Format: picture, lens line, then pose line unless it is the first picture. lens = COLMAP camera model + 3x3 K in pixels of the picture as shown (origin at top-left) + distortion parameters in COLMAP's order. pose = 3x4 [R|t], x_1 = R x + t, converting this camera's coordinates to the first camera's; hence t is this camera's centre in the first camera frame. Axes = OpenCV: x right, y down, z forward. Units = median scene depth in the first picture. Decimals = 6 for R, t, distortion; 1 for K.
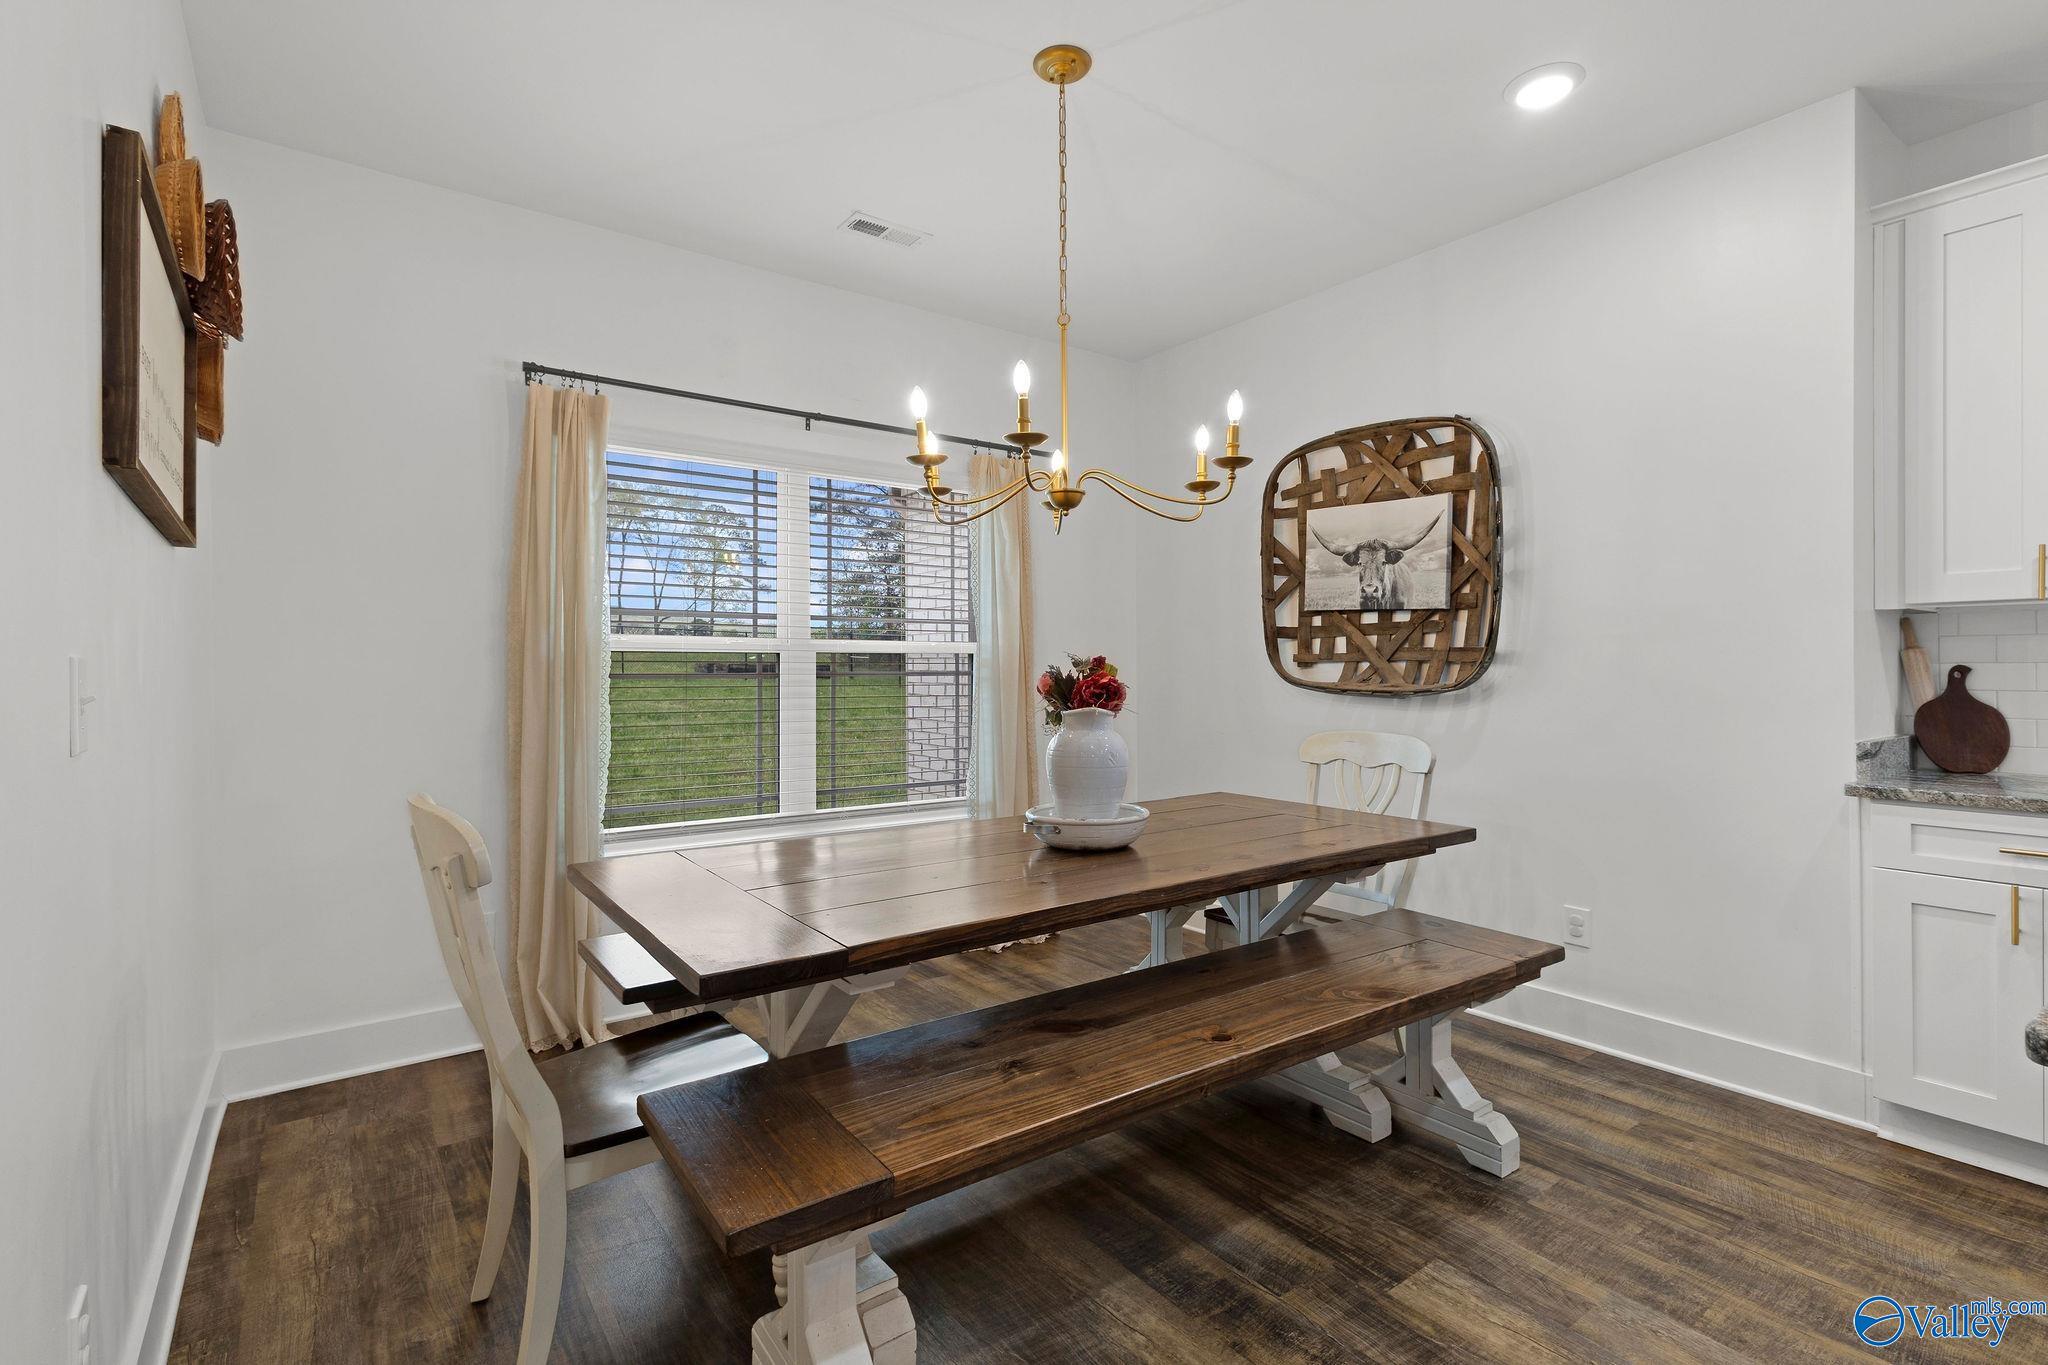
lens RADIAL K [[946.2, 0, 1026.9], [0, 946.2, 676.8], [0, 0, 1]] dist [0.022925, -0.003683]
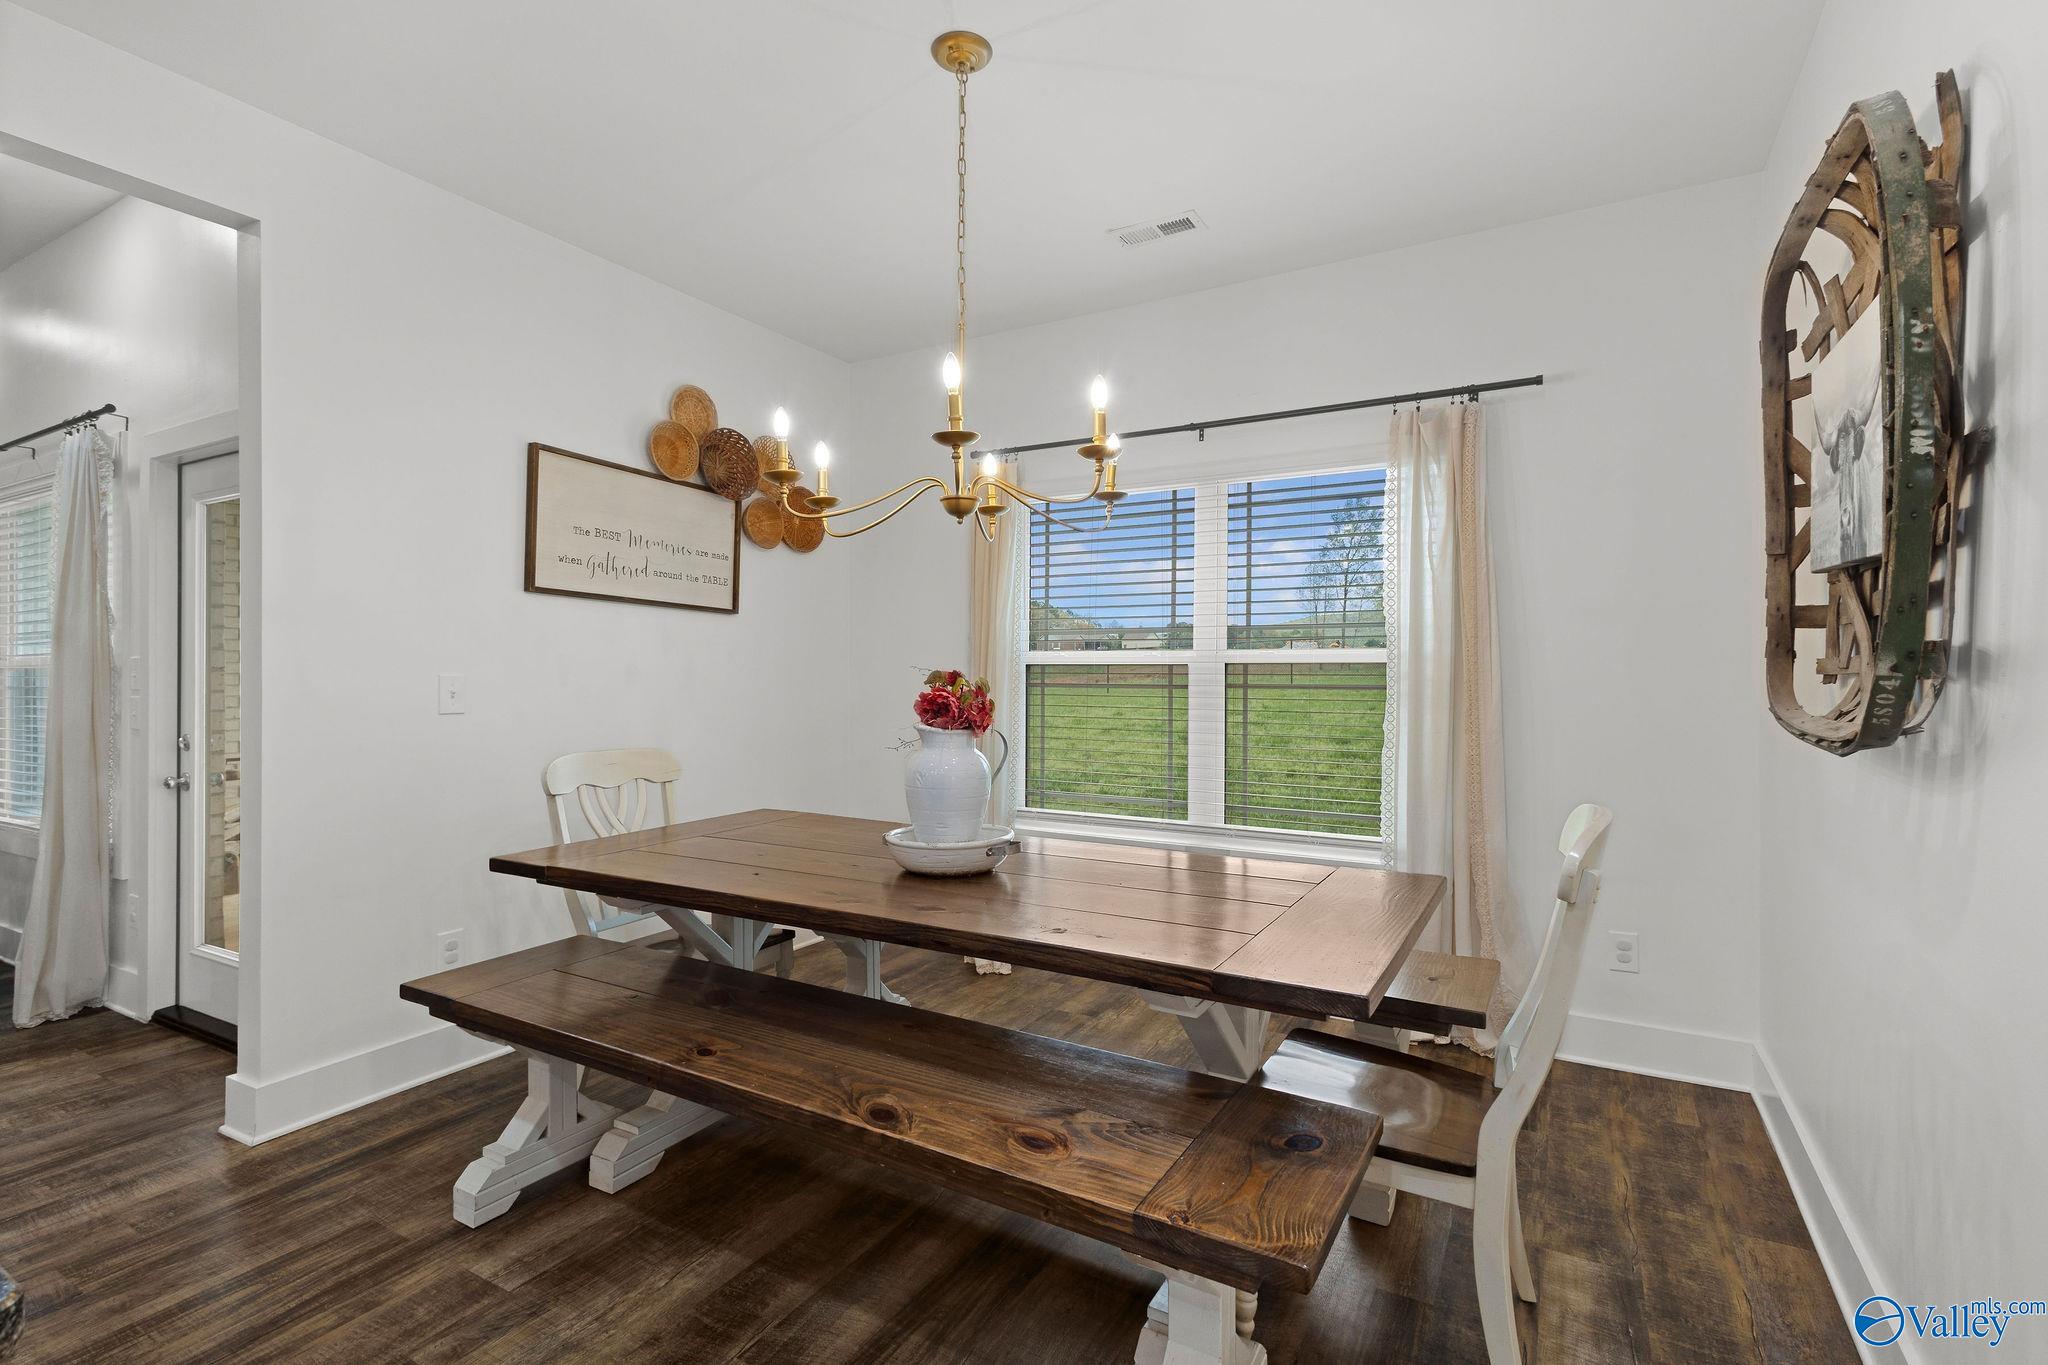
lens RADIAL K [[946.2, 0, 1035.0], [0, 946.2, 685.2], [0, 0, 1]] dist [0.022925, -0.003683]
pose [[0.413301, 0.010760, -0.910531, 0.605191], [-0.009495, 0.999927, 0.007507, -0.009484], [0.910545, 0.005542, 0.413373, 0.429993]]
